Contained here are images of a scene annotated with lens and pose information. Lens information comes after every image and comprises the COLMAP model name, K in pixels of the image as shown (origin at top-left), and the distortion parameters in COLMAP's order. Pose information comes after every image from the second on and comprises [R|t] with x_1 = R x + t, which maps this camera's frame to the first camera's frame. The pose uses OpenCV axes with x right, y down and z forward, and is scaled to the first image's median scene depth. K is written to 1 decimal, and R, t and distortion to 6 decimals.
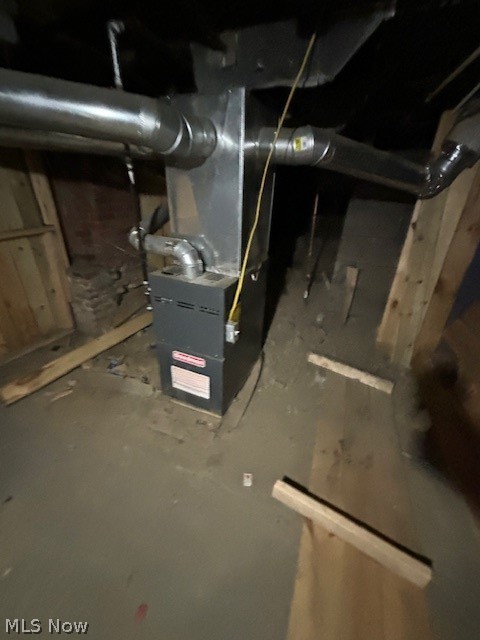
lens RADIAL K [[268.1, 0, 239.7], [0, 268.1, 319.3], [0, 0, 1]] dist [-0.000515, 0.000464]
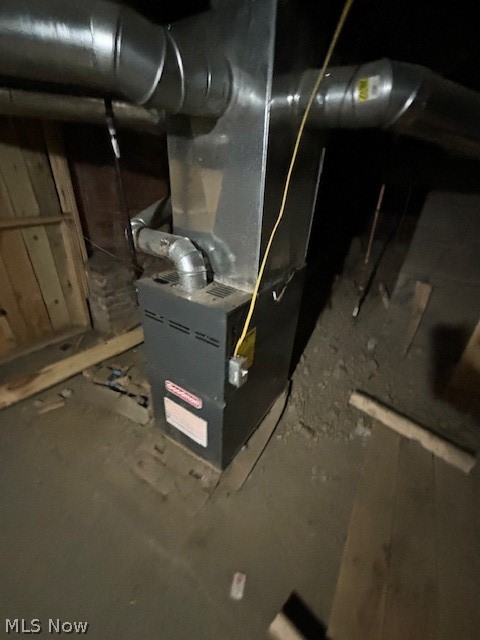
lens RADIAL K [[268.1, 0, 239.7], [0, 268.1, 319.3], [0, 0, 1]] dist [-0.000515, 0.000464]
pose [[0.982122, 0.094576, -0.162764, 0.055502], [-0.092530, 0.995506, 0.020128, -0.072600], [0.163936, -0.004708, 0.986460, 0.214067]]
